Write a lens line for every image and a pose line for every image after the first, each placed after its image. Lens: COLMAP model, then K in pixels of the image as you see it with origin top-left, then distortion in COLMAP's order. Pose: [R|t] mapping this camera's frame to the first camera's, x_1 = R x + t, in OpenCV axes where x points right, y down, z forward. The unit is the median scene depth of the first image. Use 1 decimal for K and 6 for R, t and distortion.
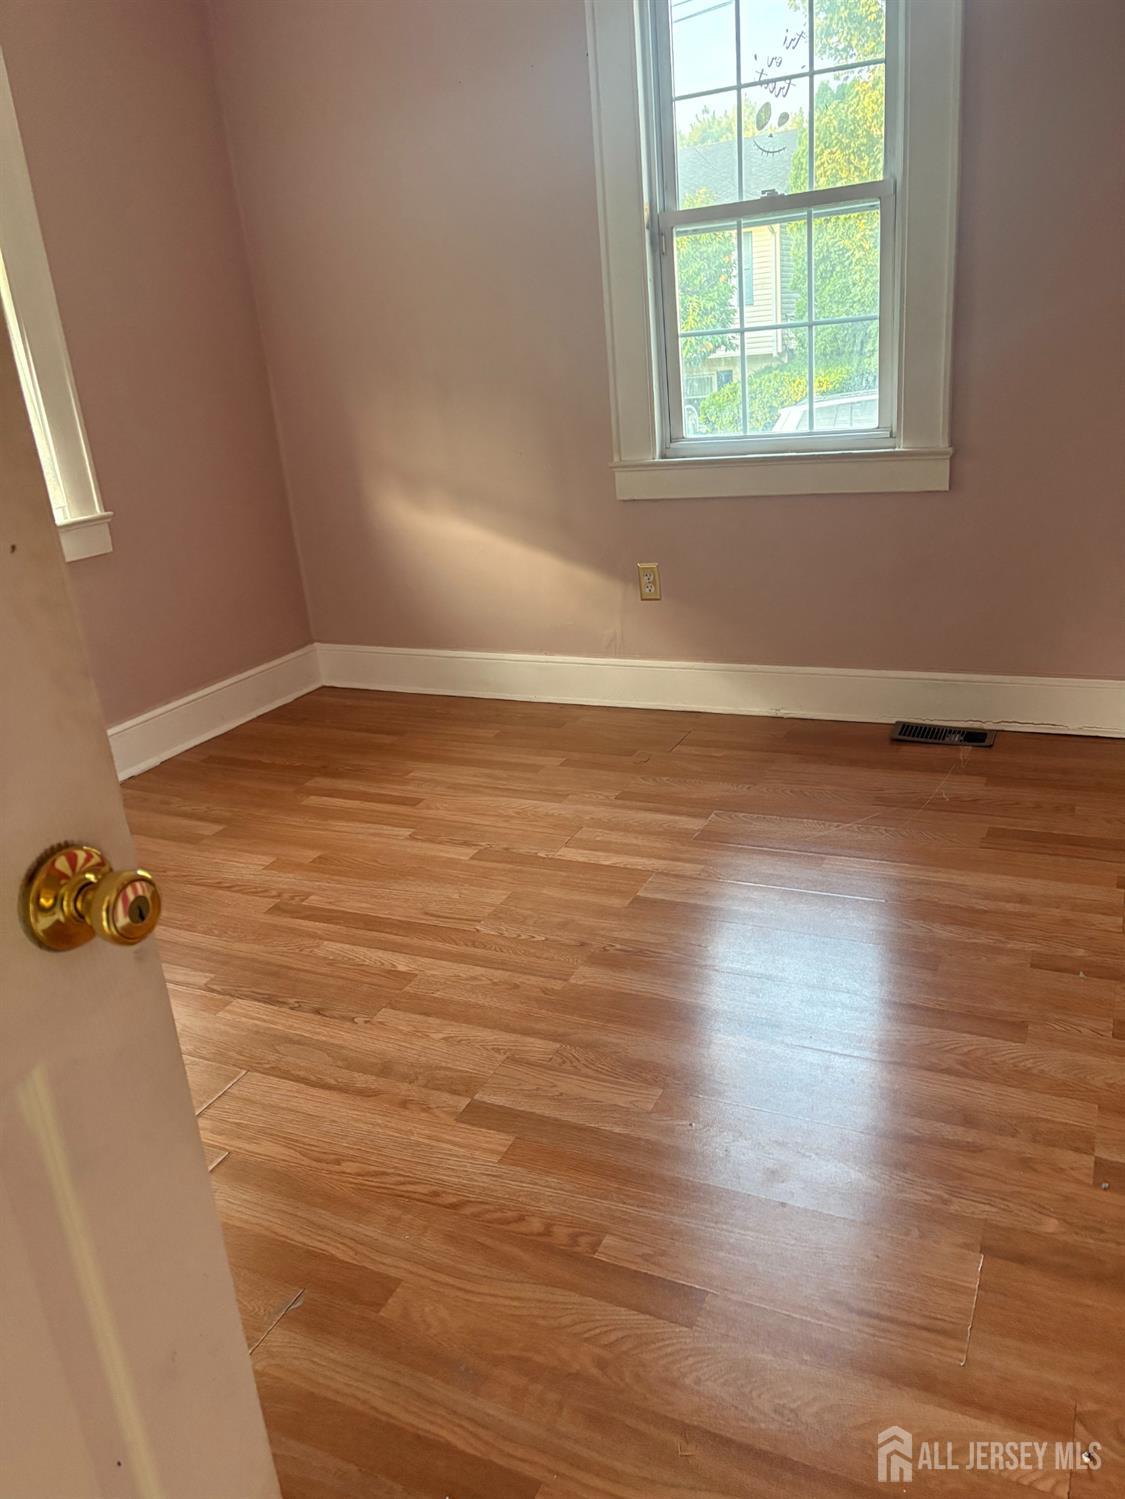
lens RADIAL K [[1145.2, 0, 559.7], [0, 1145.2, 753.0], [0, 0, 1]] dist [0.046388, -0.048303]
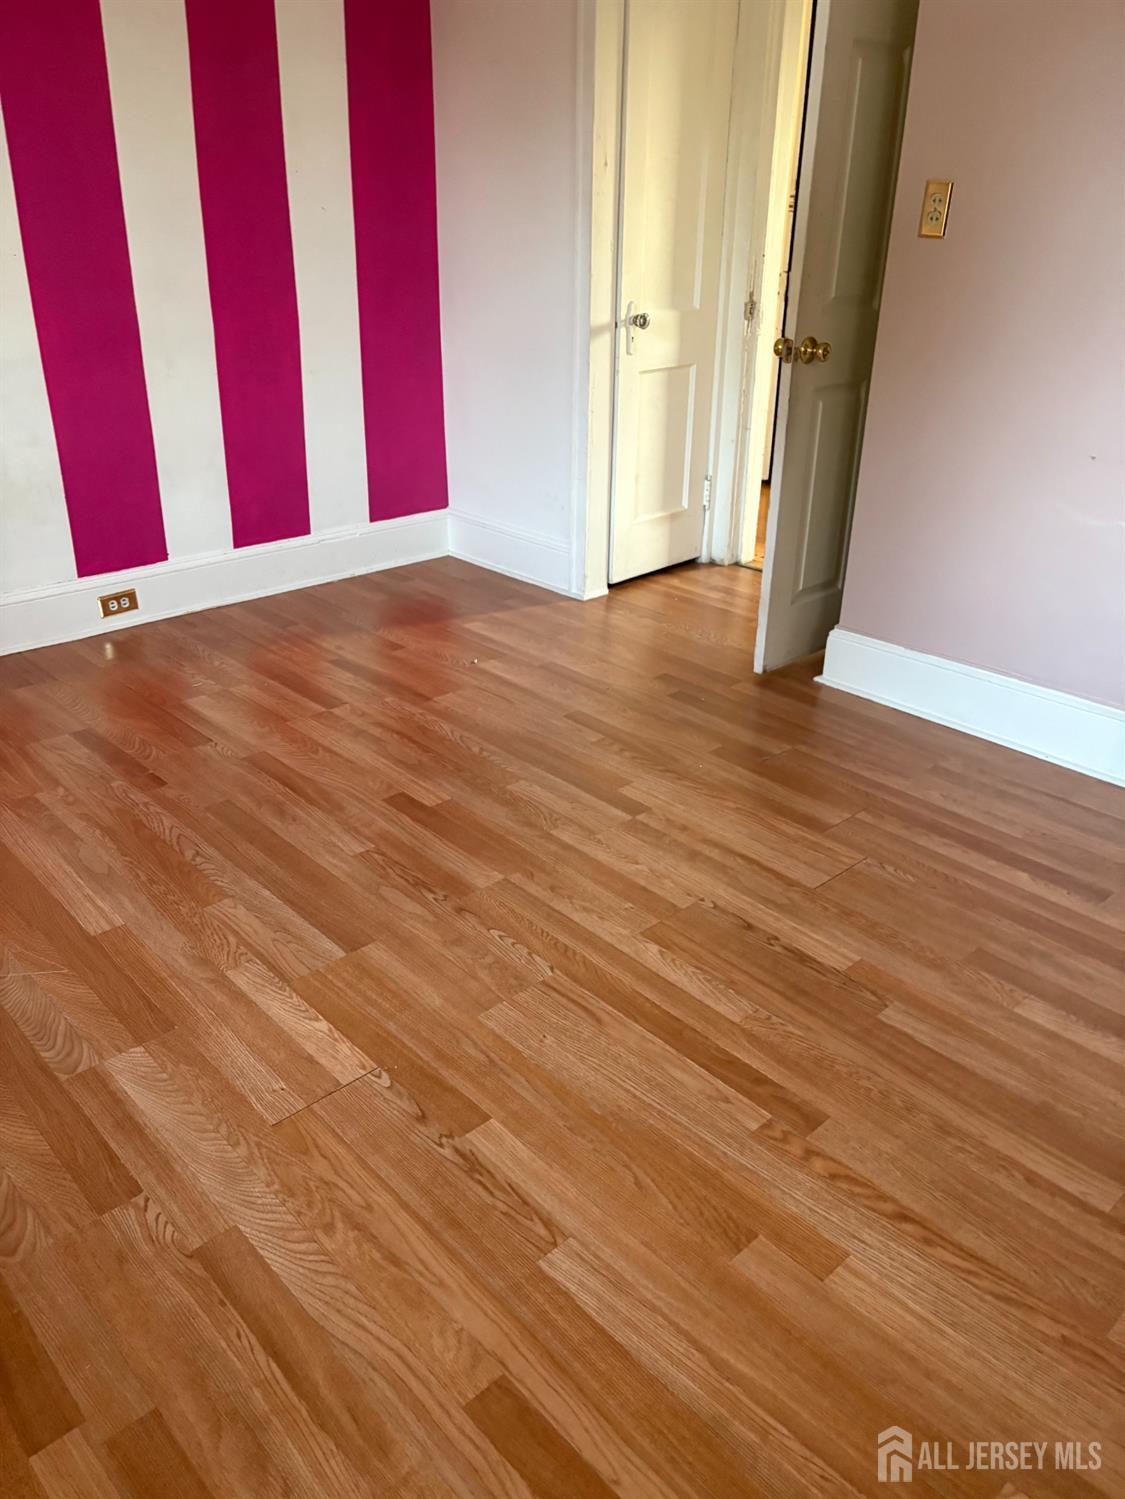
lens RADIAL K [[1145.2, 0, 563.0], [0, 1145.2, 748.1], [0, 0, 1]] dist [0.046388, -0.048303]
pose [[-0.933937, -0.085045, 0.347174, -0.357537], [0.179760, 0.727764, 0.661851, -0.509779], [-0.308948, 0.680535, -0.664397, 1.469636]]
